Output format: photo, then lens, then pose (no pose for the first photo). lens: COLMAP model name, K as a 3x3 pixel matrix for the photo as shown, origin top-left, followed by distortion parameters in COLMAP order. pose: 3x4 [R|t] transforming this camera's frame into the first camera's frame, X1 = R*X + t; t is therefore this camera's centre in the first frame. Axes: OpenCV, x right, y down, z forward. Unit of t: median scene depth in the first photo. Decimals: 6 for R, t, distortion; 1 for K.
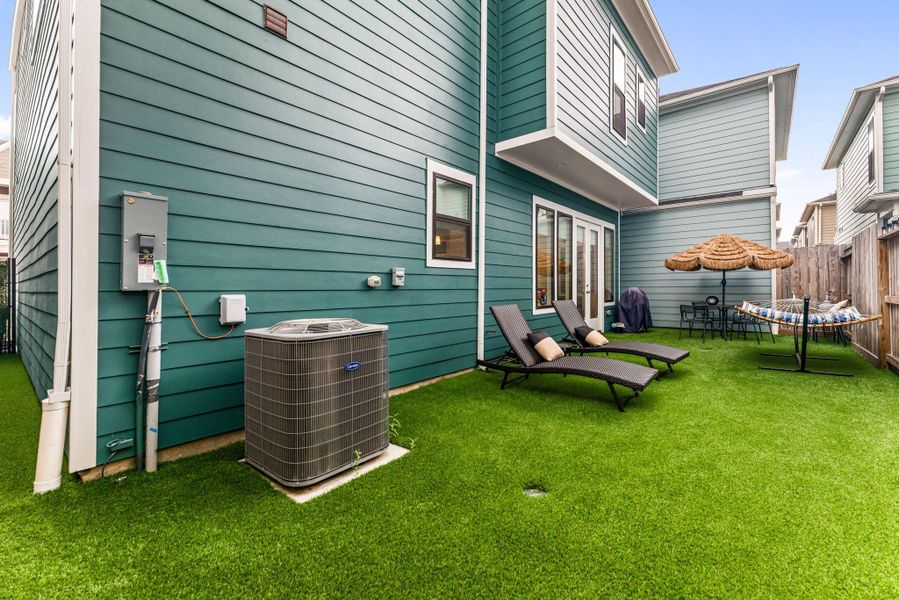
lens RADIAL K [[389.0, 0, 449.6], [0, 389.0, 303.4], [0, 0, 1]] dist [-0.001940, -0.000198]
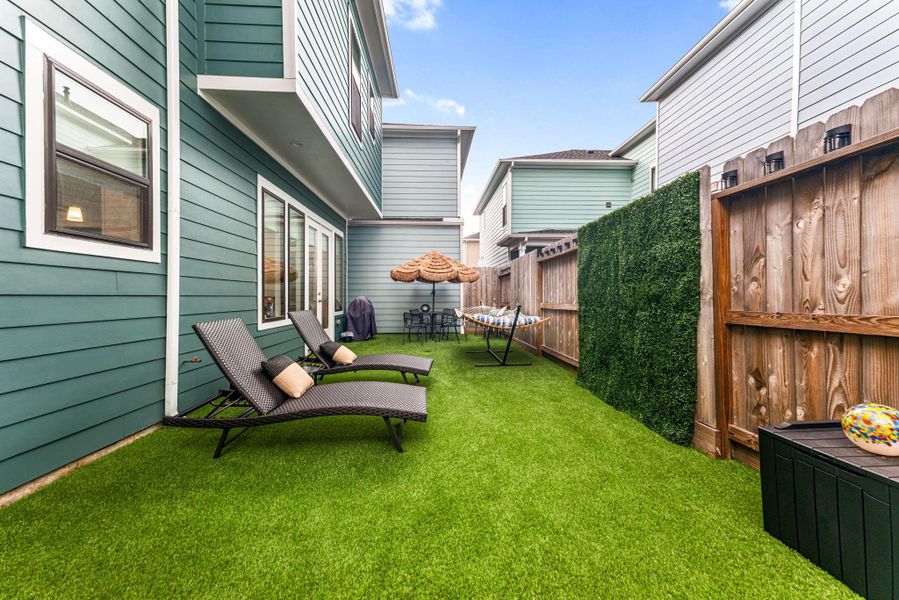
lens RADIAL K [[360.1, 0, 448.0], [0, 360.1, 300.4], [0, 0, 1]] dist [0.027761, -0.000268]
pose [[0.743198, -0.000104, 0.669072, 0.011829], [0.021158, 0.999503, -0.023348, -0.004894], [-0.668737, 0.031508, 0.742831, 0.198100]]
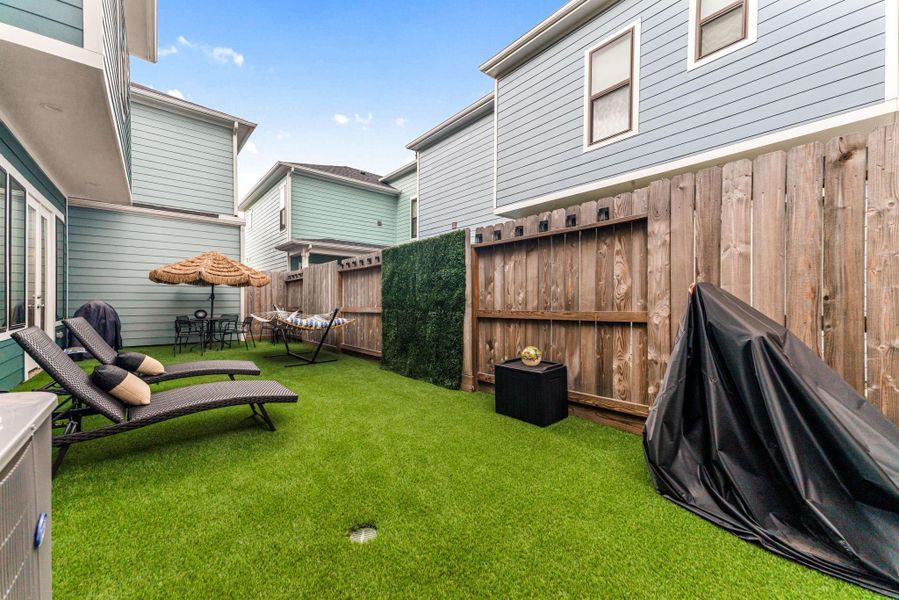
lens RADIAL K [[353.3, 0, 451.6], [0, 353.3, 314.9], [0, 0, 1]] dist [0.029851, -0.000017]
pose [[0.185761, -0.028851, 0.982171, -0.168209], [0.035220, 0.999122, 0.022688, -0.004501], [-0.981963, 0.030378, 0.186614, 0.209463]]
